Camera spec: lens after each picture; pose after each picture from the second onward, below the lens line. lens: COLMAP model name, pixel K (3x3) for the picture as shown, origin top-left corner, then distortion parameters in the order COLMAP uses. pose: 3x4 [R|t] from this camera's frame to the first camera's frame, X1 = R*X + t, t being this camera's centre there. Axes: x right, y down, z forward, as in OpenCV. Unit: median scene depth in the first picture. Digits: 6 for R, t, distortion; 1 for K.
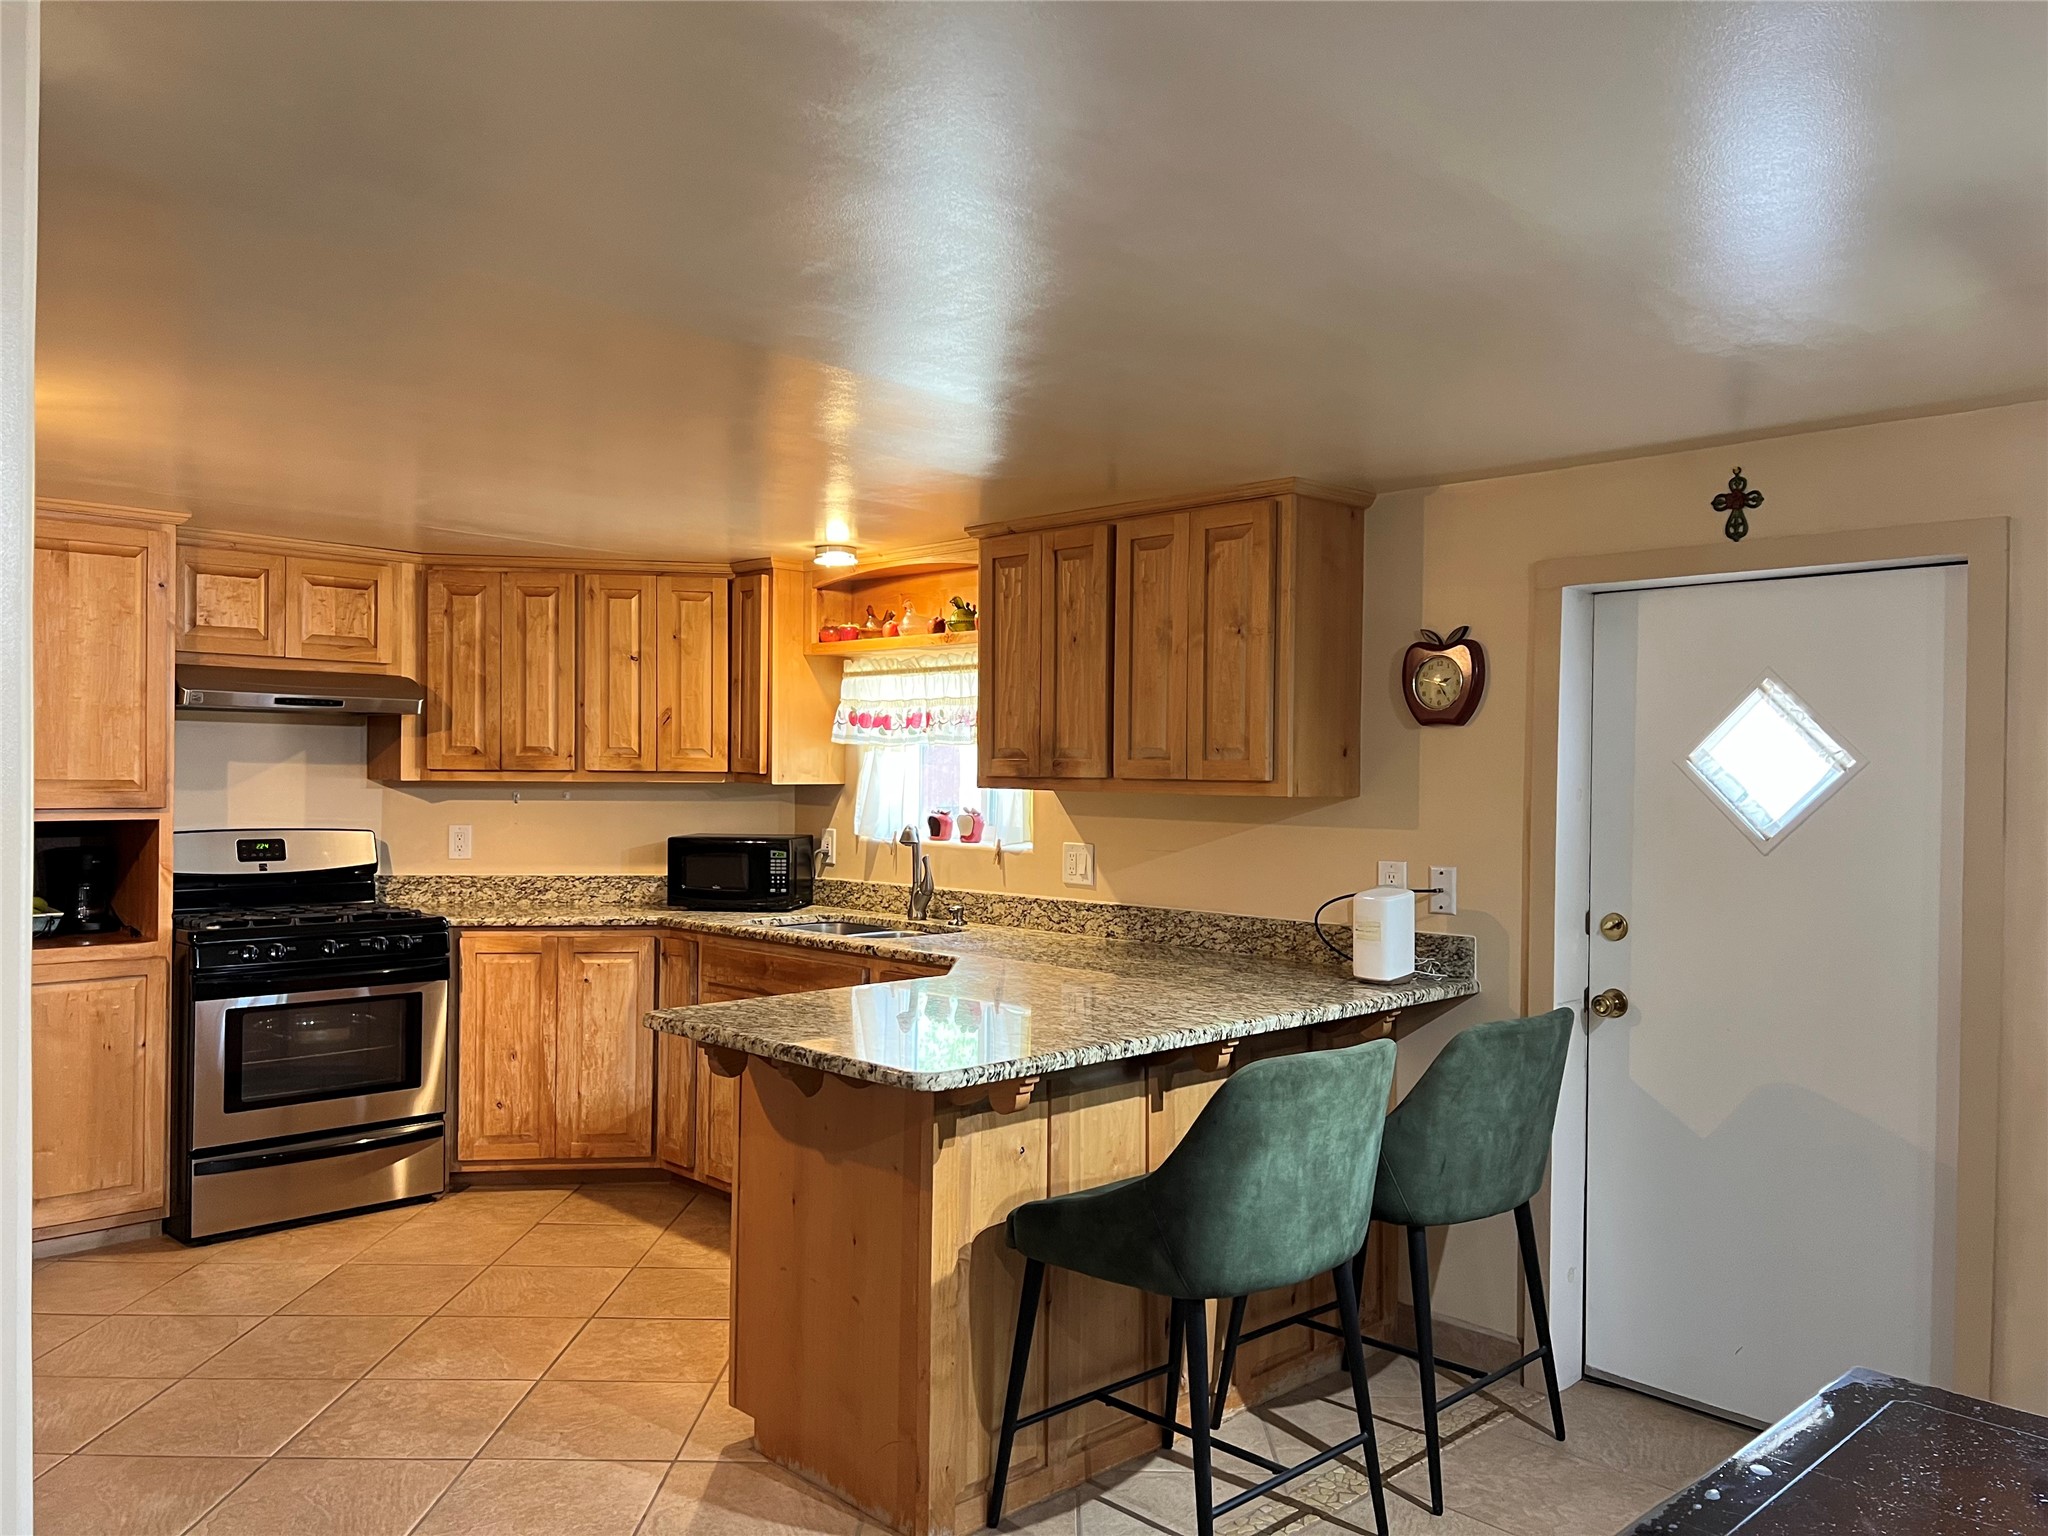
lens RADIAL K [[1544.1, 0, 1038.8], [0, 1544.1, 765.9], [0, 0, 1]] dist [0.060990, -0.076740]
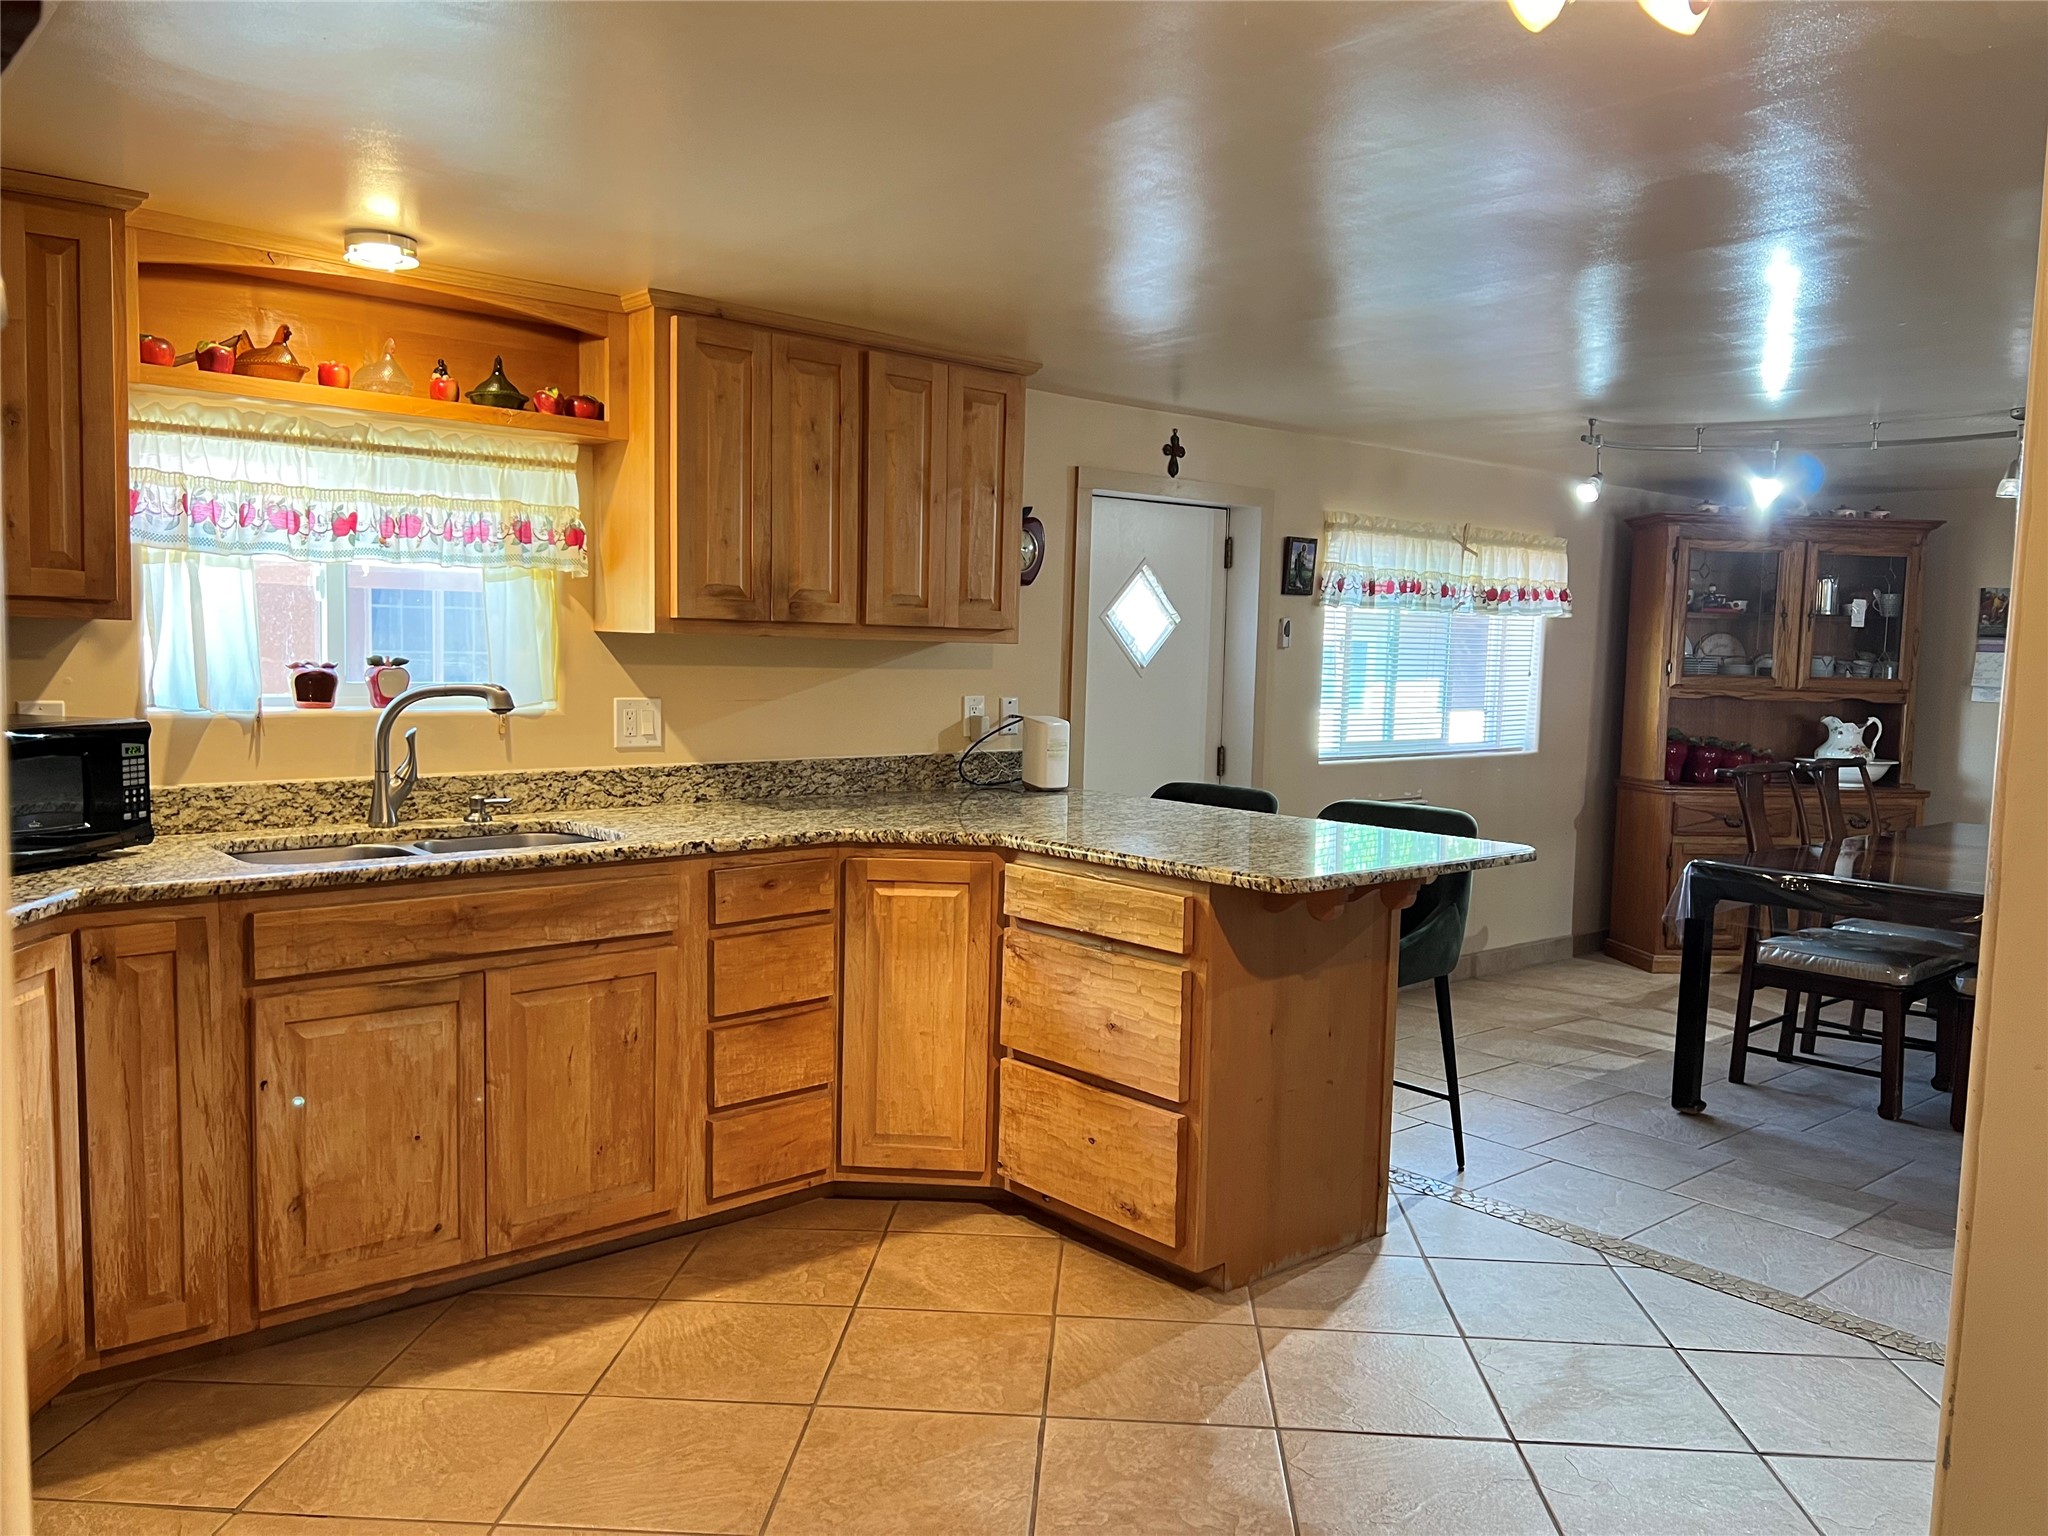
lens RADIAL K [[1546.3, 0, 1036.0], [0, 1546.3, 772.5], [0, 0, 1]] dist [0.102270, -0.135555]
pose [[0.056176, -0.095057, 0.993886, -0.774438], [-0.026013, 0.994980, 0.096632, 0.003353], [-0.998082, -0.031282, 0.053421, 0.713181]]
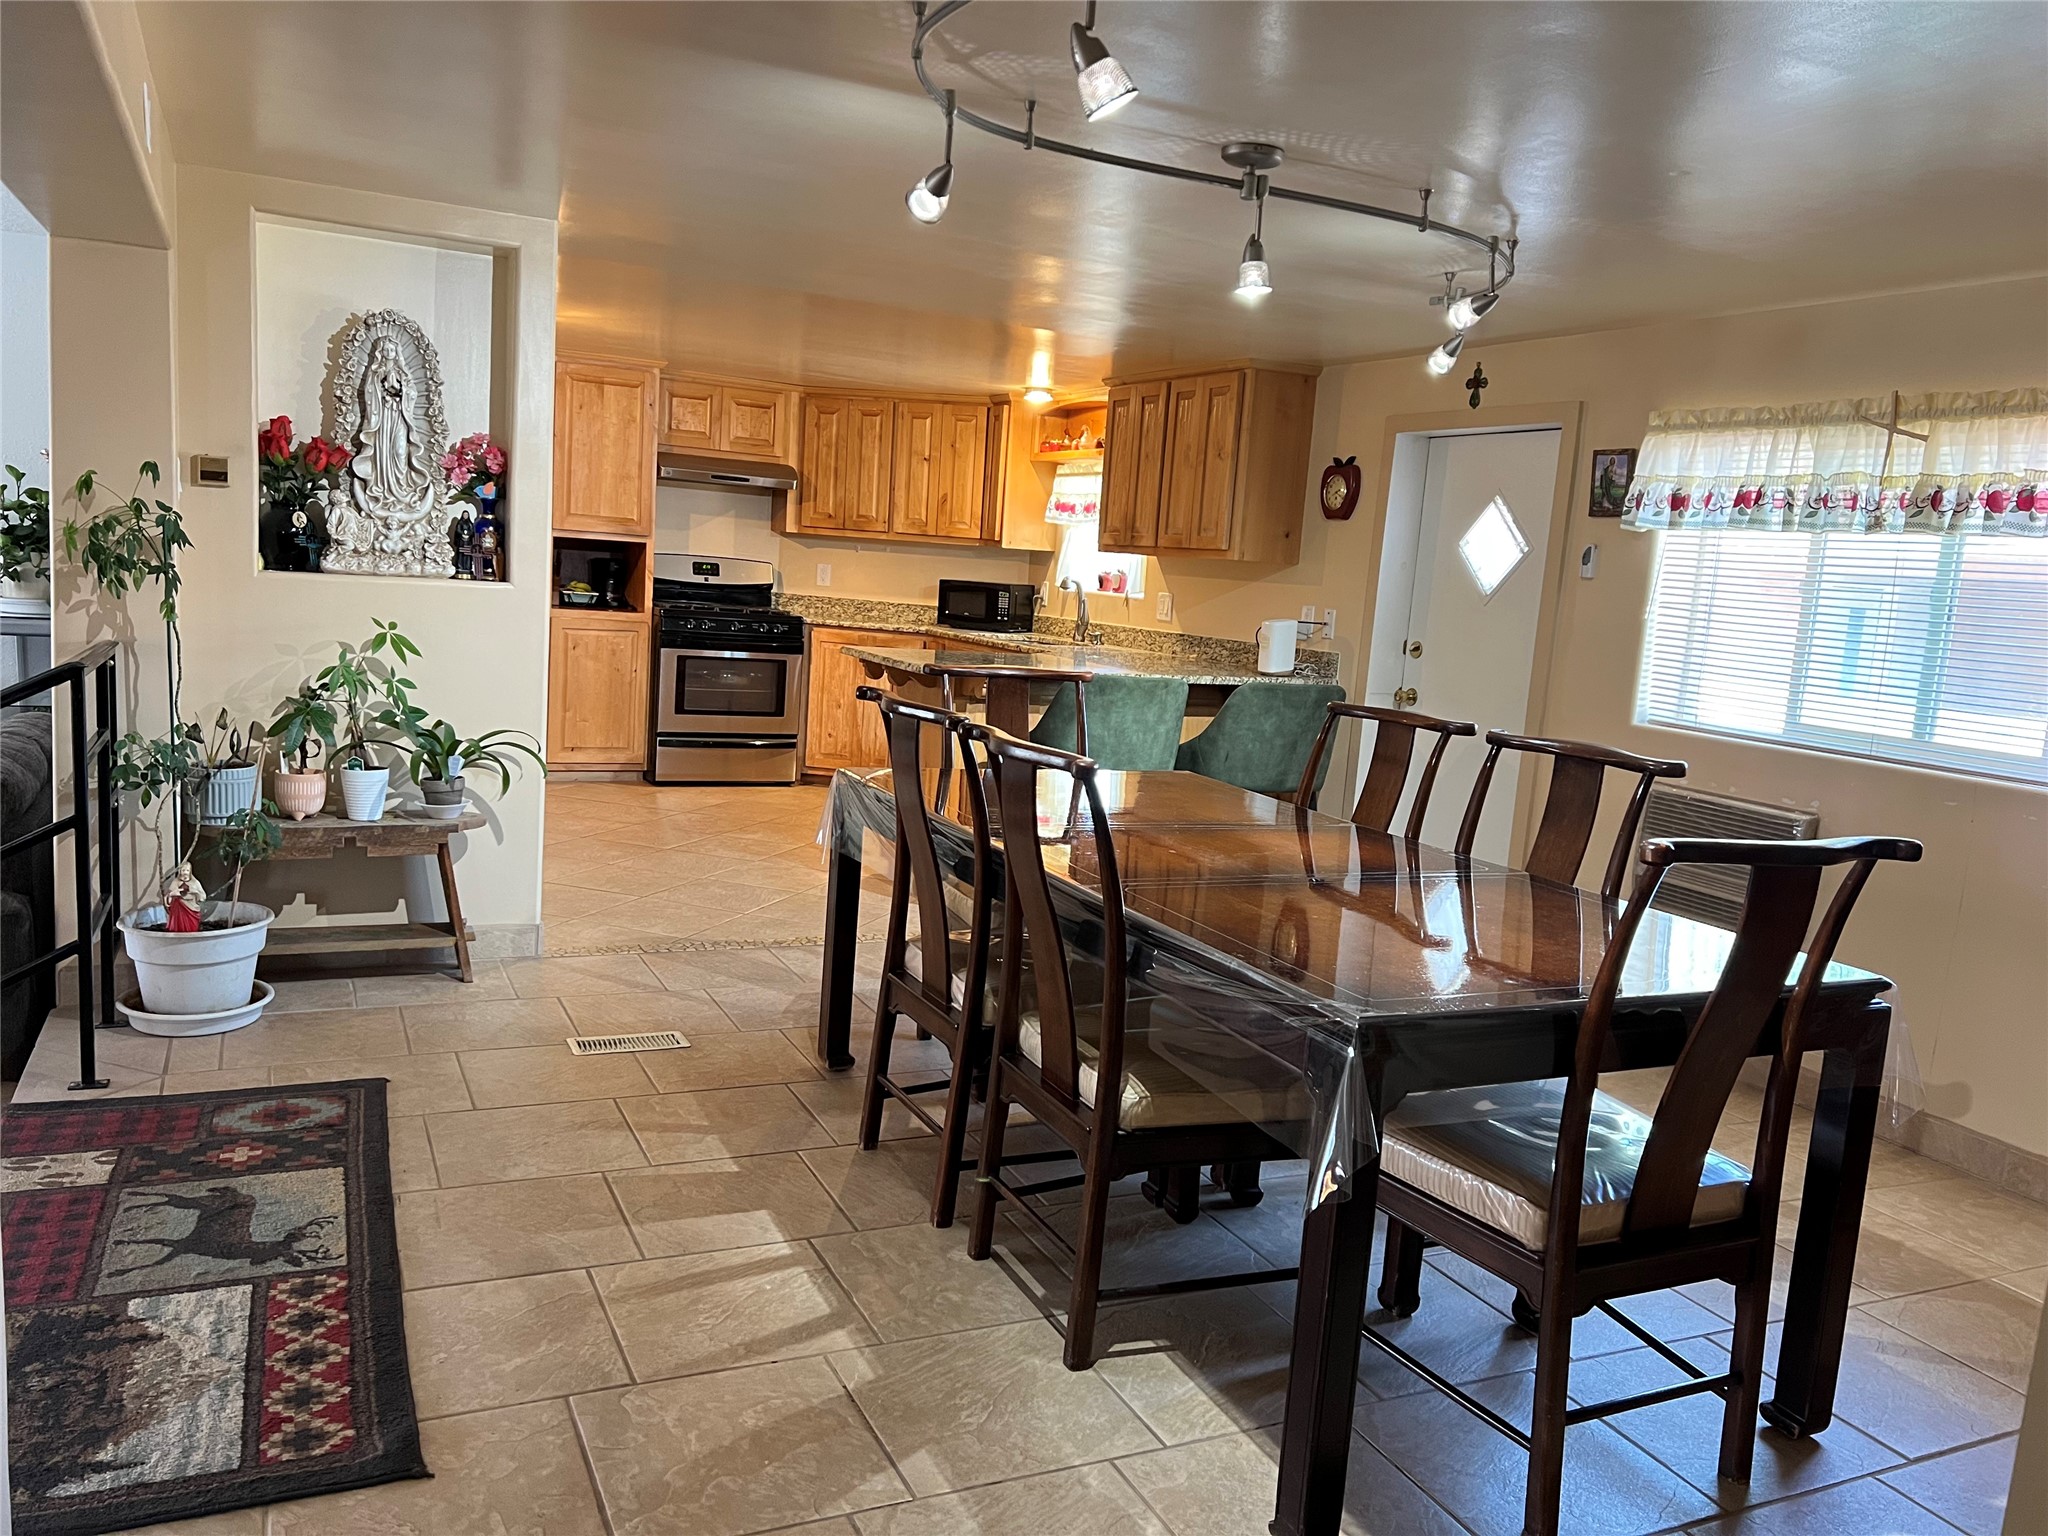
lens RADIAL K [[1541.1, 0, 1024.0], [0, 1541.1, 768.0], [0, 0, 1]] dist [0.075349, -0.083443]
pose [[0.945422, 0.098843, -0.310495, 0.370892], [-0.060064, 0.989417, 0.132082, 0.027478], [0.320265, -0.106223, 0.941354, -0.485614]]
